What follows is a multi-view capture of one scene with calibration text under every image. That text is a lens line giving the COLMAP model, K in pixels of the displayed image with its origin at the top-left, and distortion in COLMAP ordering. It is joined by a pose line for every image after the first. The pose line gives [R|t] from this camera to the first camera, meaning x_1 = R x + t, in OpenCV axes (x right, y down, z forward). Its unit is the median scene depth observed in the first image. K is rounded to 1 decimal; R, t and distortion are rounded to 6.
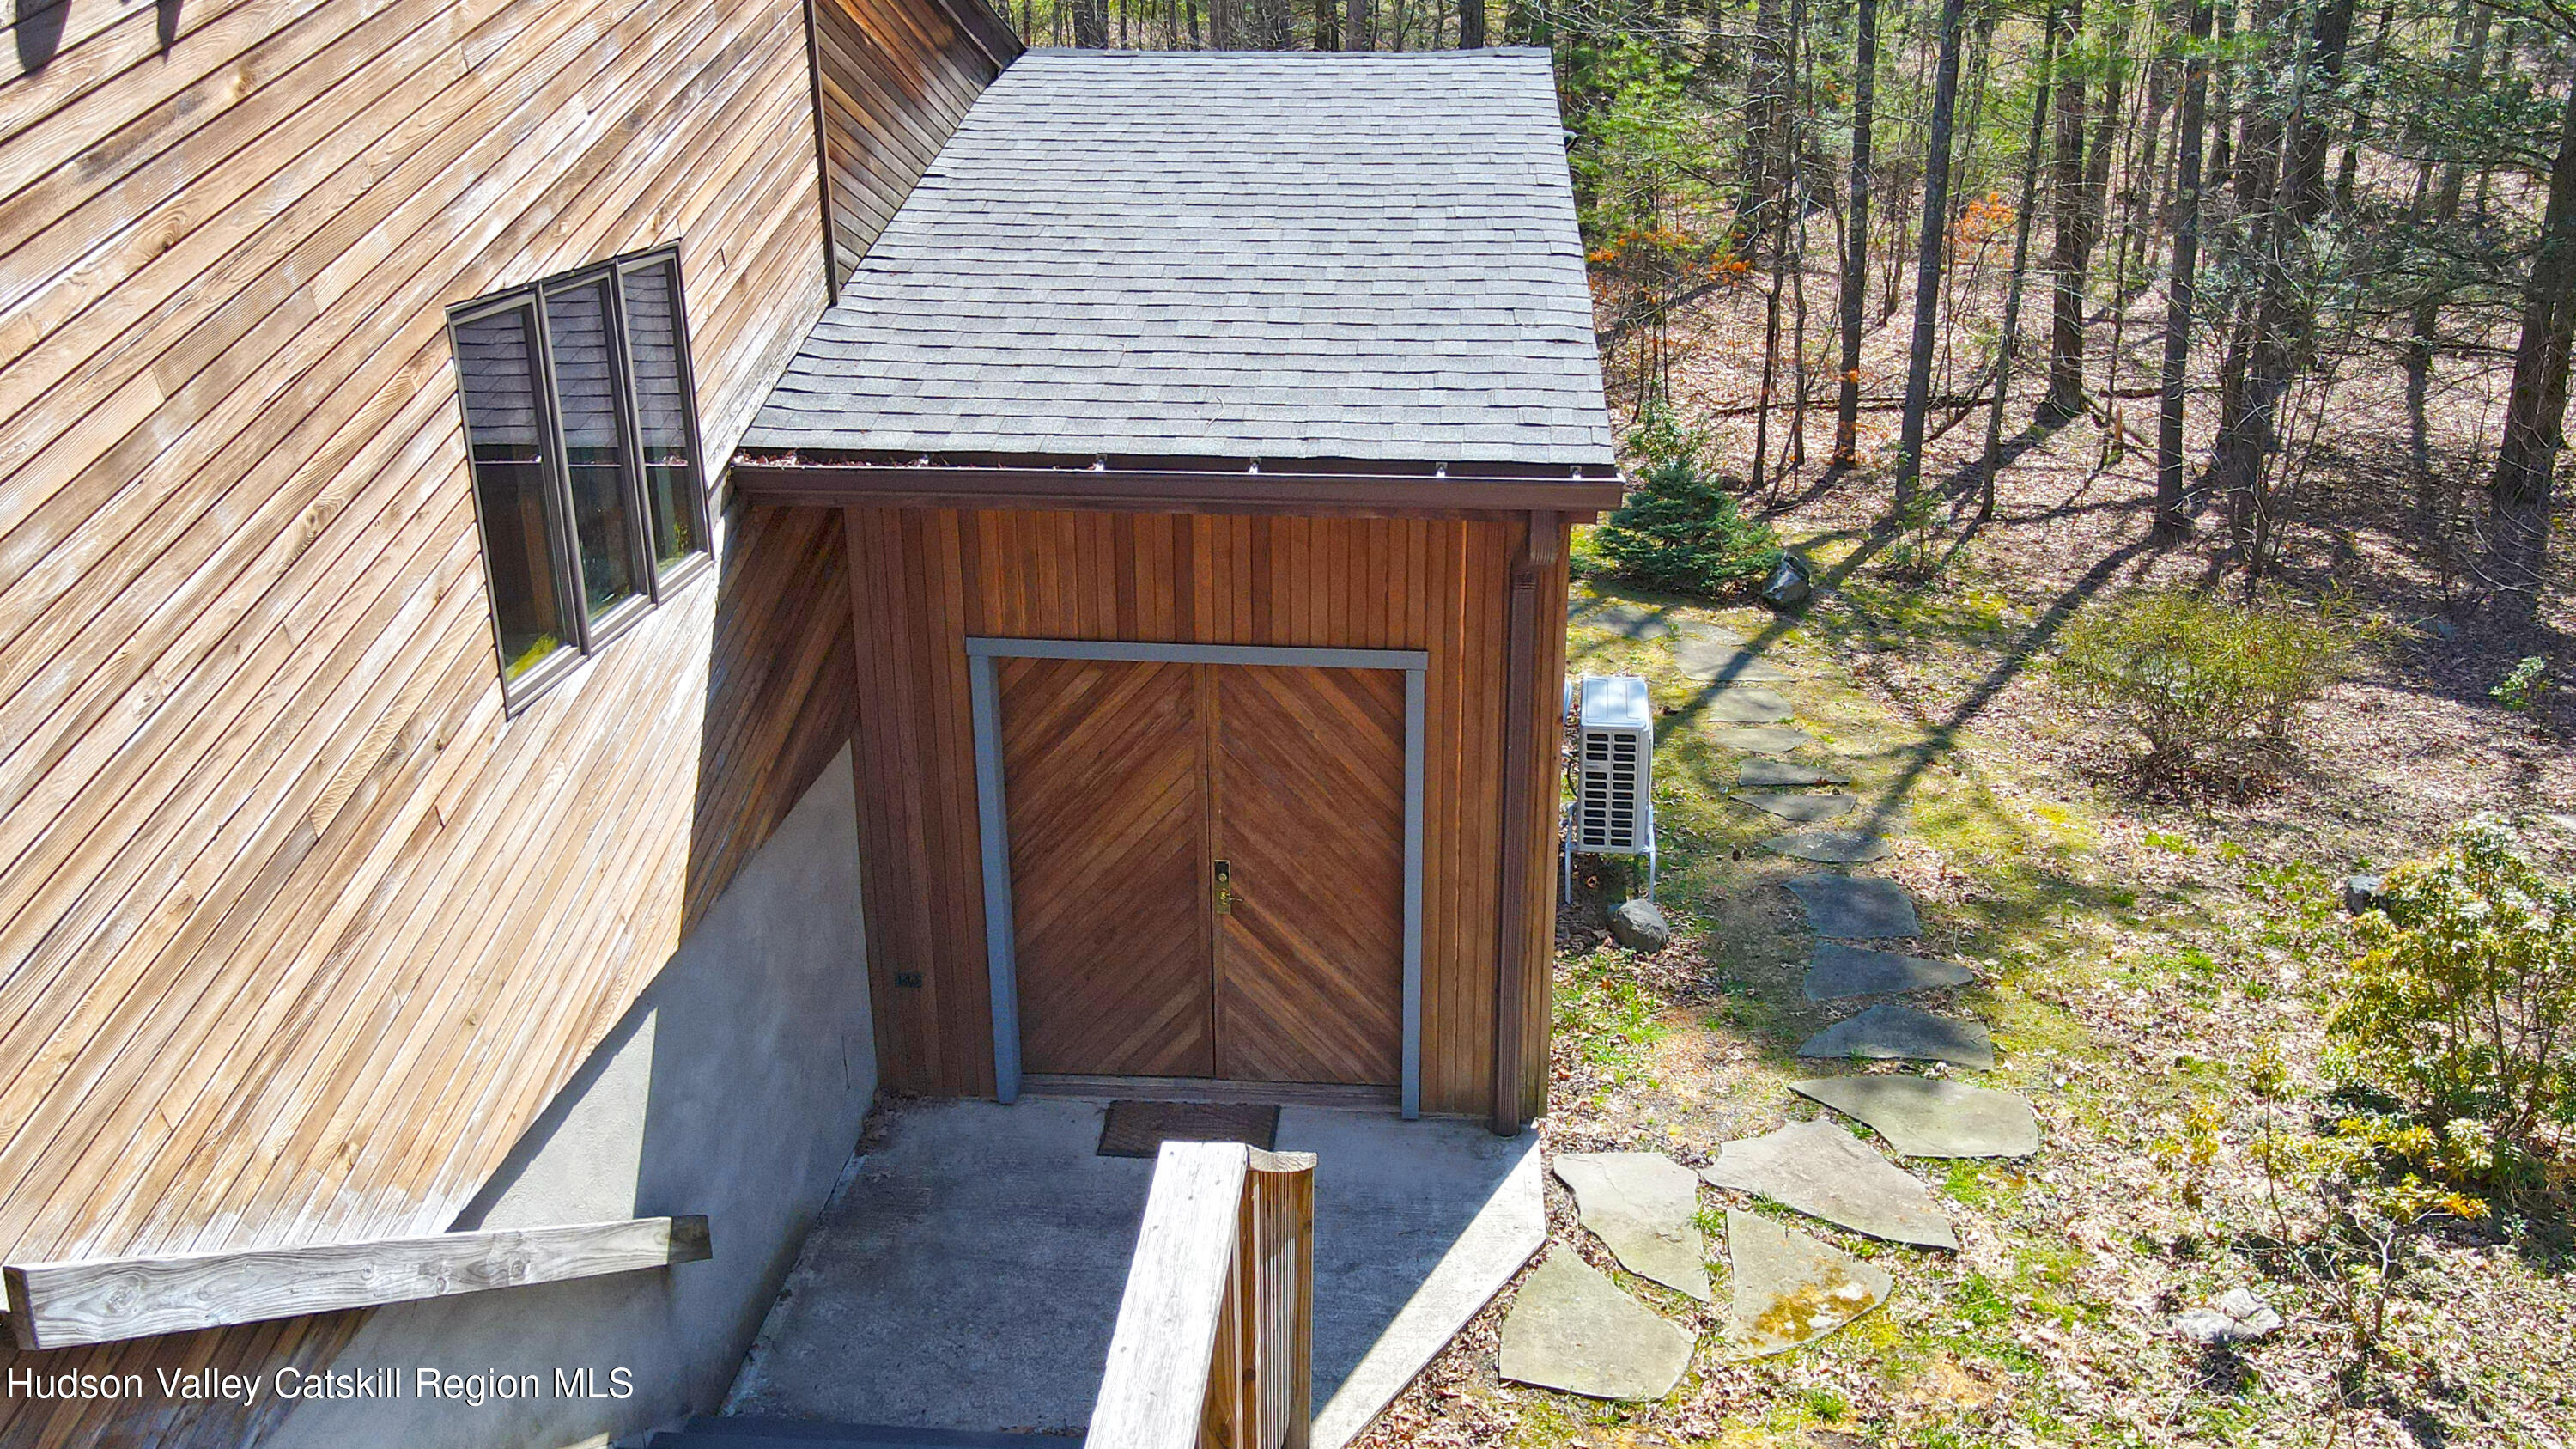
lens RADIAL K [[1950.2, 0, 1288.0], [0, 1950.2, 724.5], [0, 0, 1]] dist [0.010368, 0.007090]
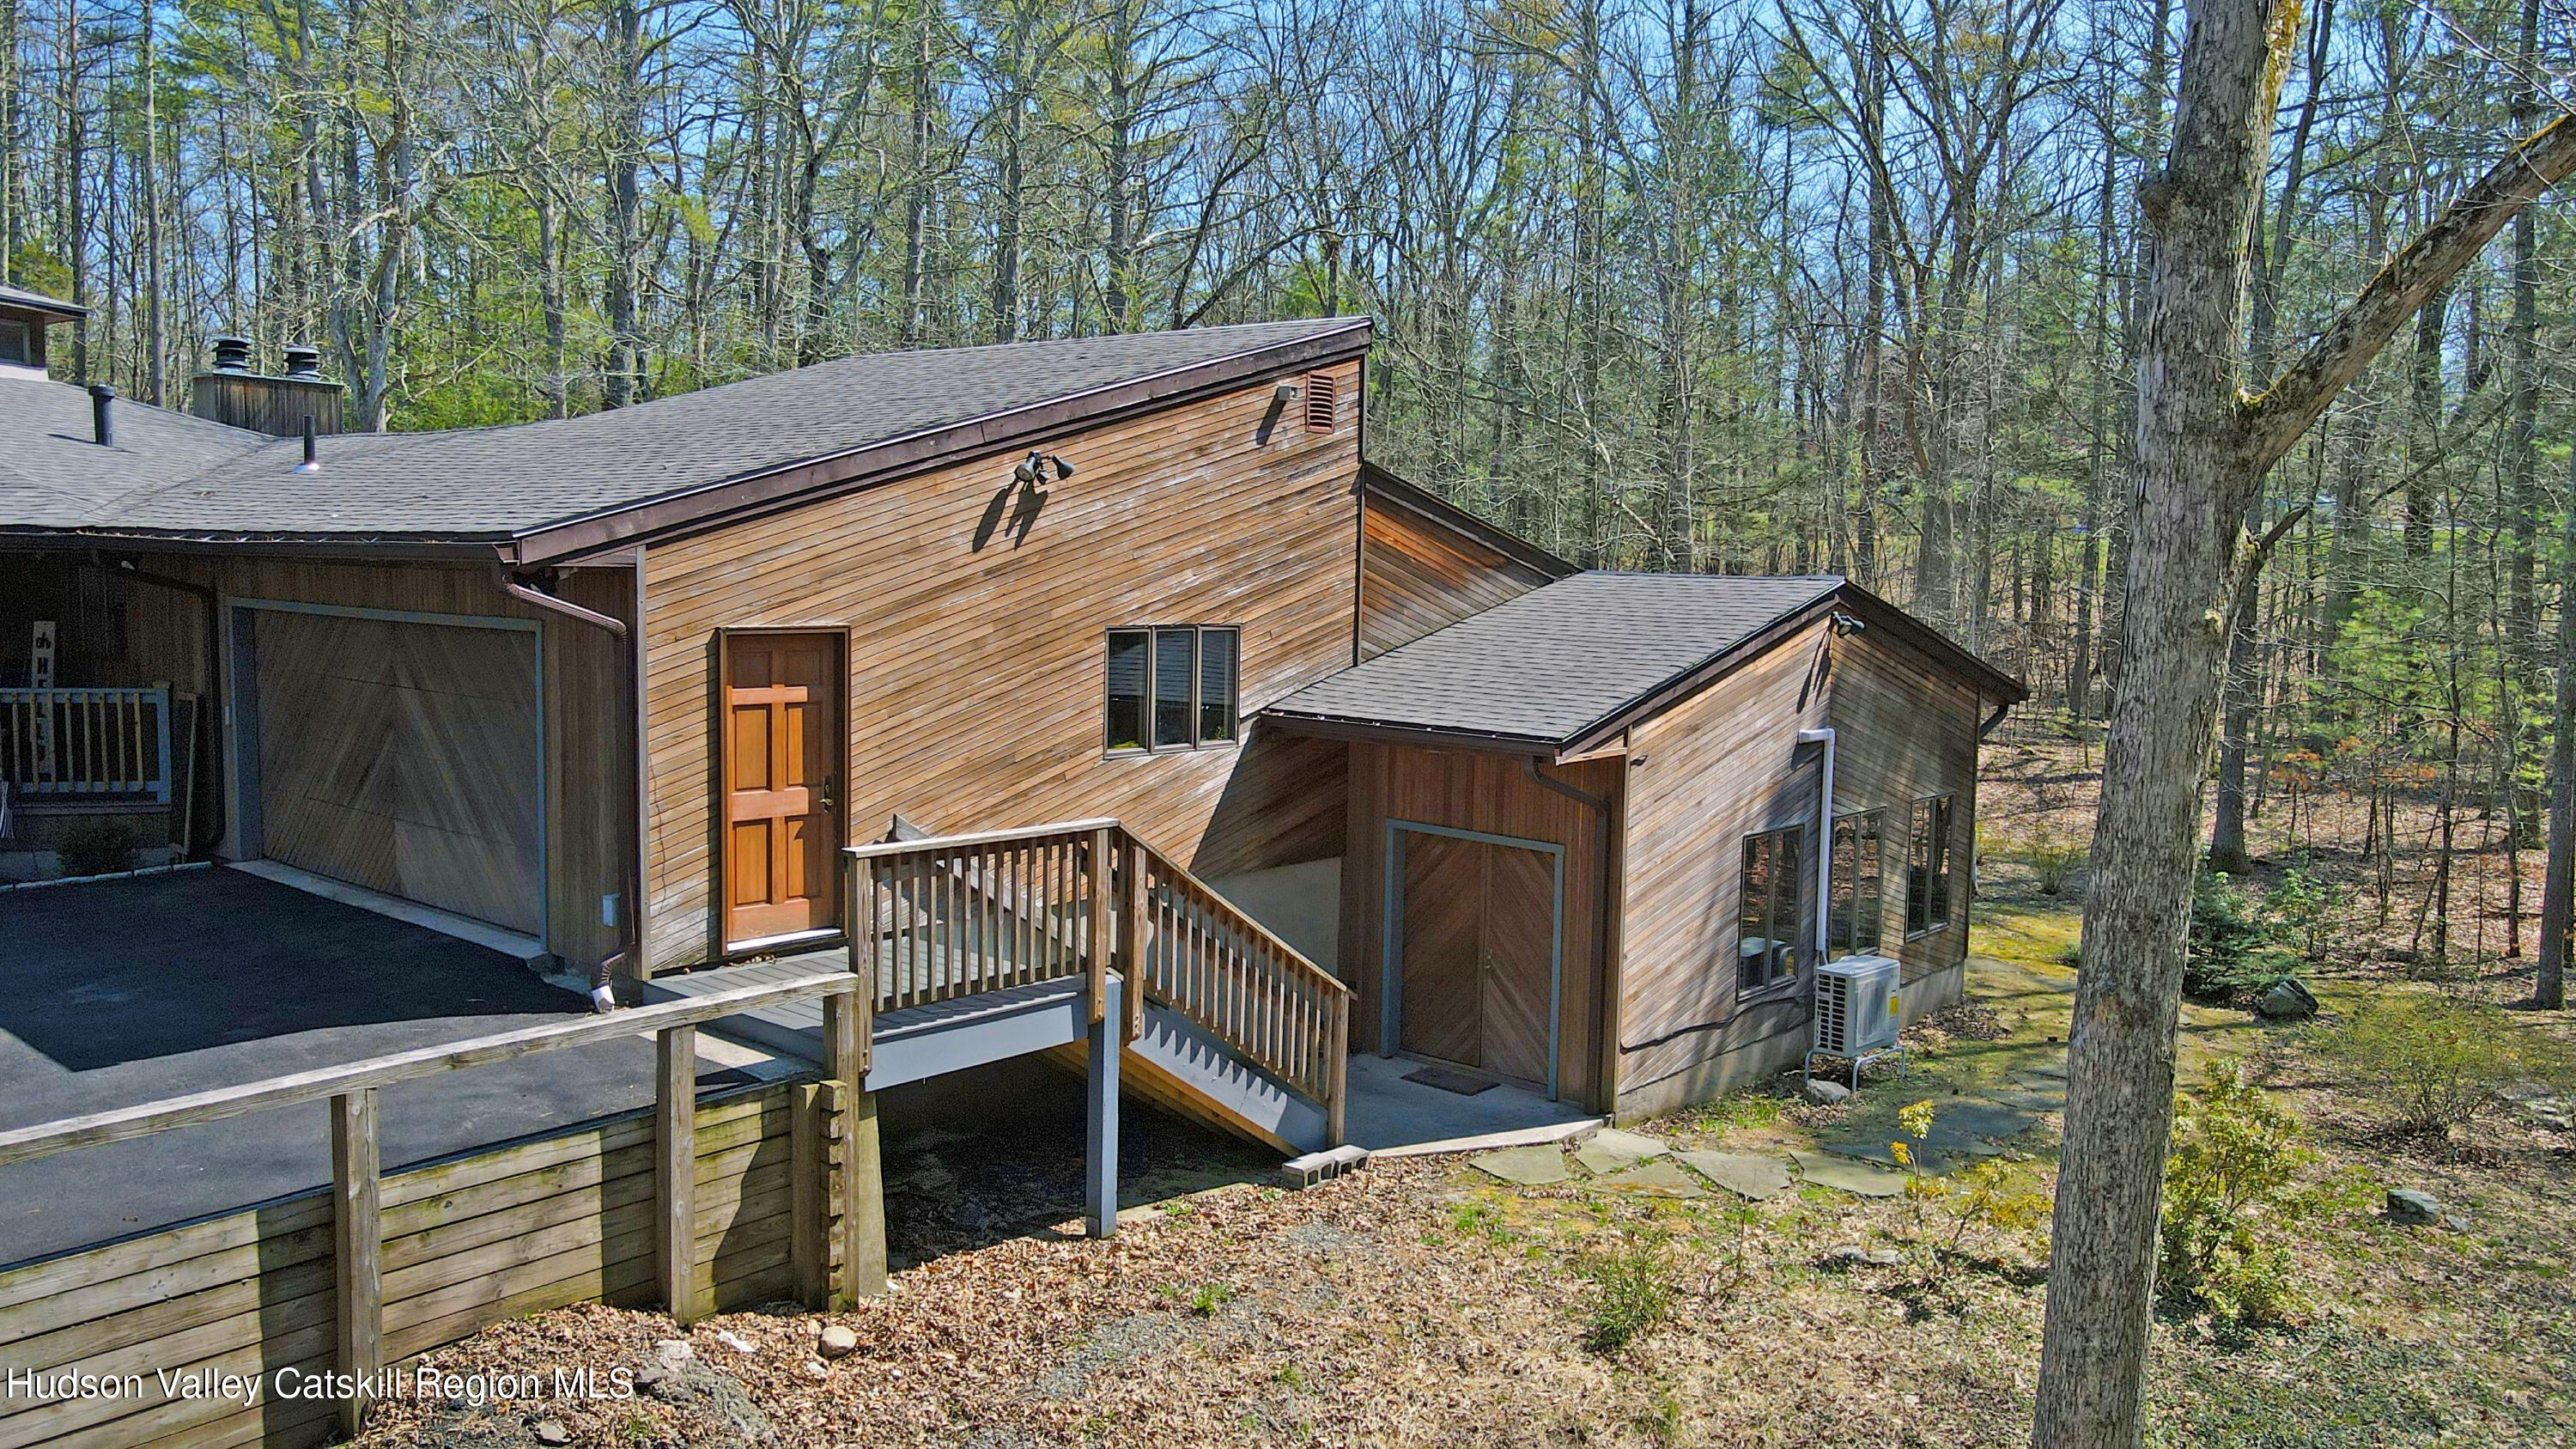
lens RADIAL K [[1711.9, 0, 1288.0], [0, 1711.9, 724.5], [0, 0, 1]] dist [0.001437, 0.000626]
pose [[0.799872, 0.076409, -0.595286, 1.165185], [-0.224262, 0.958068, -0.178361, 0.293689], [0.556696, 0.276166, 0.783468, -0.779505]]
